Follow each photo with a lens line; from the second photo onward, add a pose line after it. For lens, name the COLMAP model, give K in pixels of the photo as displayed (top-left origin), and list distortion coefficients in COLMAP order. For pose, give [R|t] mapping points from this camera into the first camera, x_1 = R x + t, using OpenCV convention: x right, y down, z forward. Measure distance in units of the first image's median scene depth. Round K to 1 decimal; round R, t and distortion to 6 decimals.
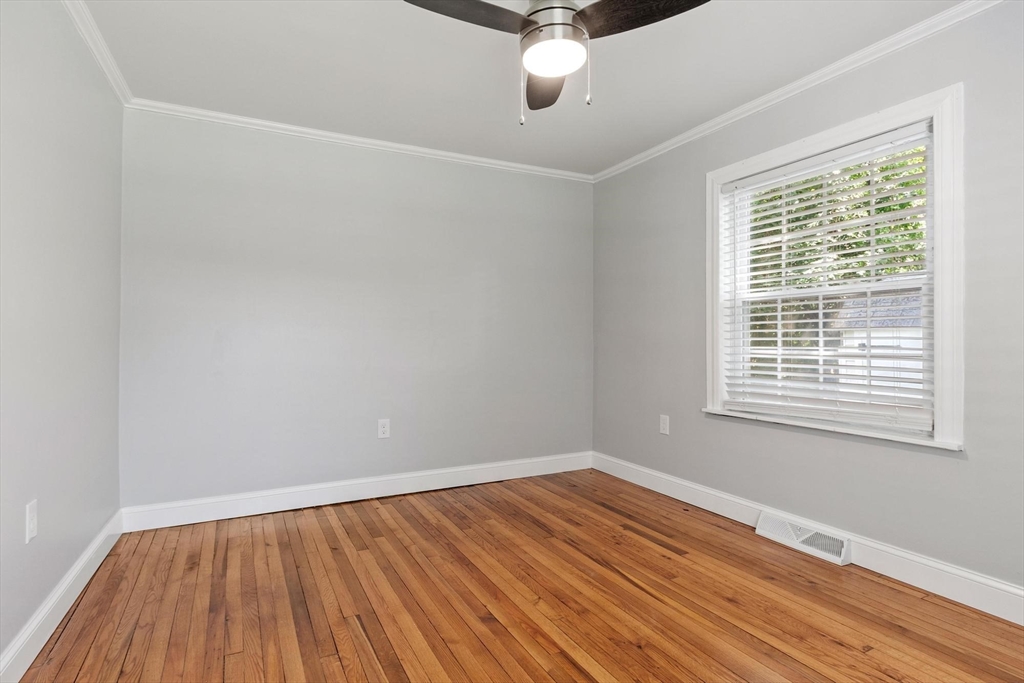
lens RADIAL K [[524.3, 0, 506.7], [0, 524.3, 338.5], [0, 0, 1]] dist [0.002957, -0.001522]
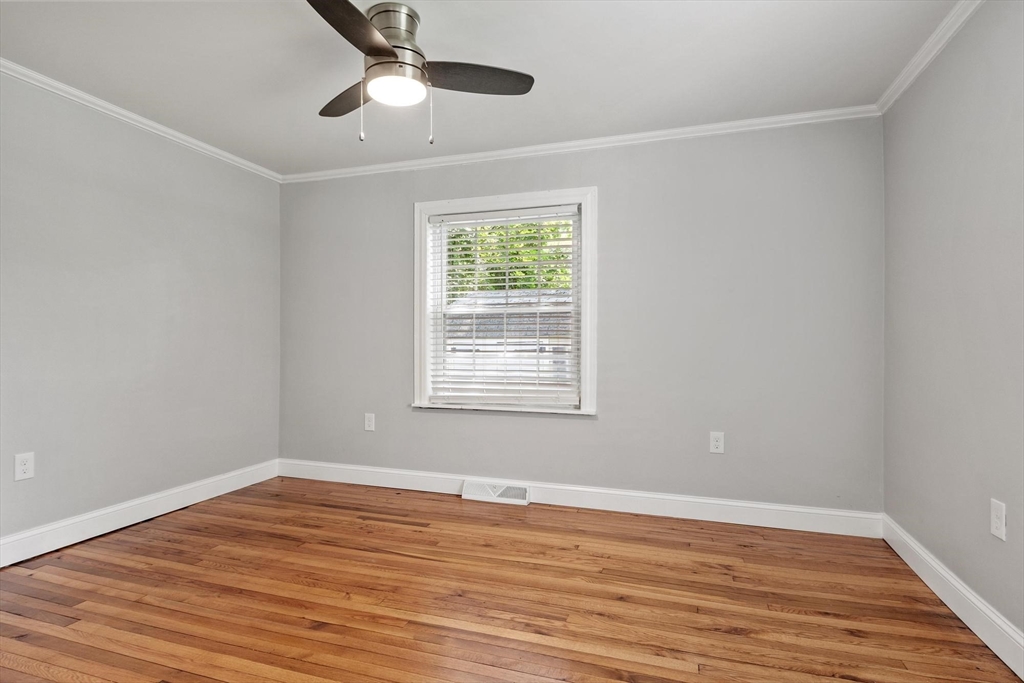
lens RADIAL K [[524.3, 0, 488.1], [0, 524.3, 346.3], [0, 0, 1]] dist [0.002957, -0.001522]
pose [[0.723470, 0.001224, 0.690355, -0.382324], [-0.006658, 0.999964, 0.005204, -0.002587], [-0.690323, -0.008361, 0.723453, 0.047799]]
